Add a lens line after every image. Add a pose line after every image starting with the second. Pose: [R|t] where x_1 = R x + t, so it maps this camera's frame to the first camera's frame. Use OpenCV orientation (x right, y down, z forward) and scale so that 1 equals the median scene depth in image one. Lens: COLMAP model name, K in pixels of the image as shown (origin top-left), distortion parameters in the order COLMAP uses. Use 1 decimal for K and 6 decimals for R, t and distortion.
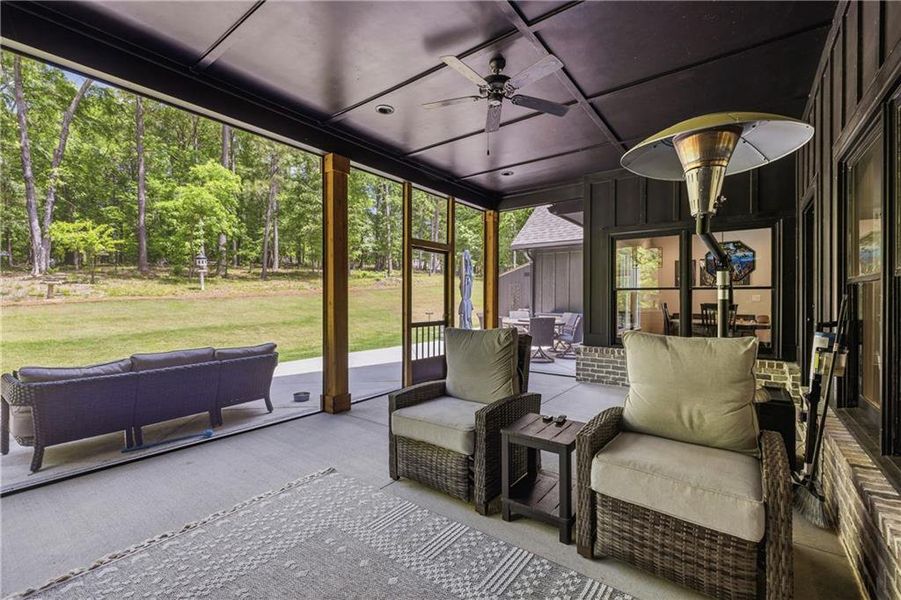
lens RADIAL K [[385.2, 0, 445.2], [0, 385.2, 298.6], [0, 0, 1]] dist [0.000602, -0.000144]
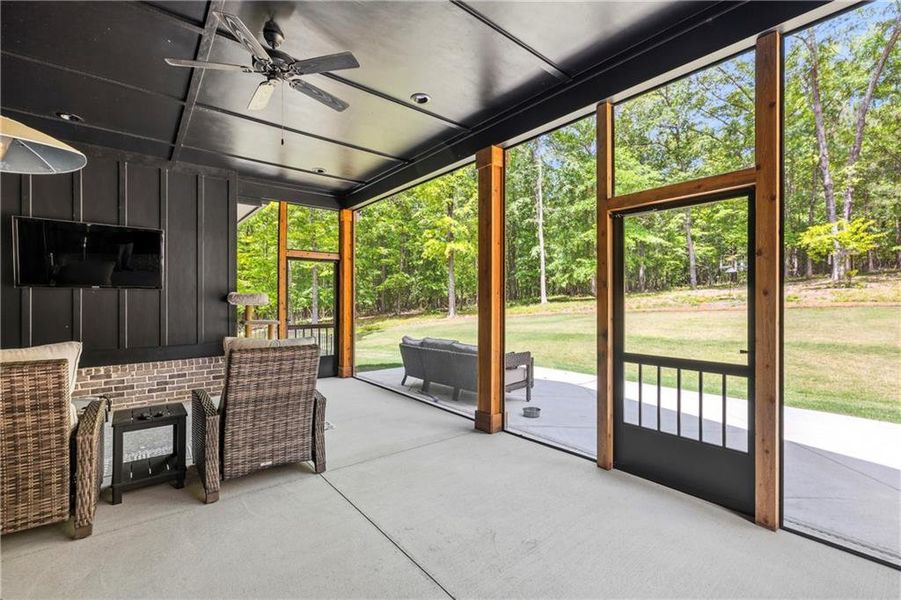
lens RADIAL K [[385.2, 0, 445.2], [0, 385.2, 298.6], [0, 0, 1]] dist [0.000602, -0.000144]
pose [[-0.226651, -0.009003, -0.973935, 0.489713], [-0.002899, 0.999959, -0.008569, -0.006871], [0.973972, 0.000882, -0.226668, 0.864969]]
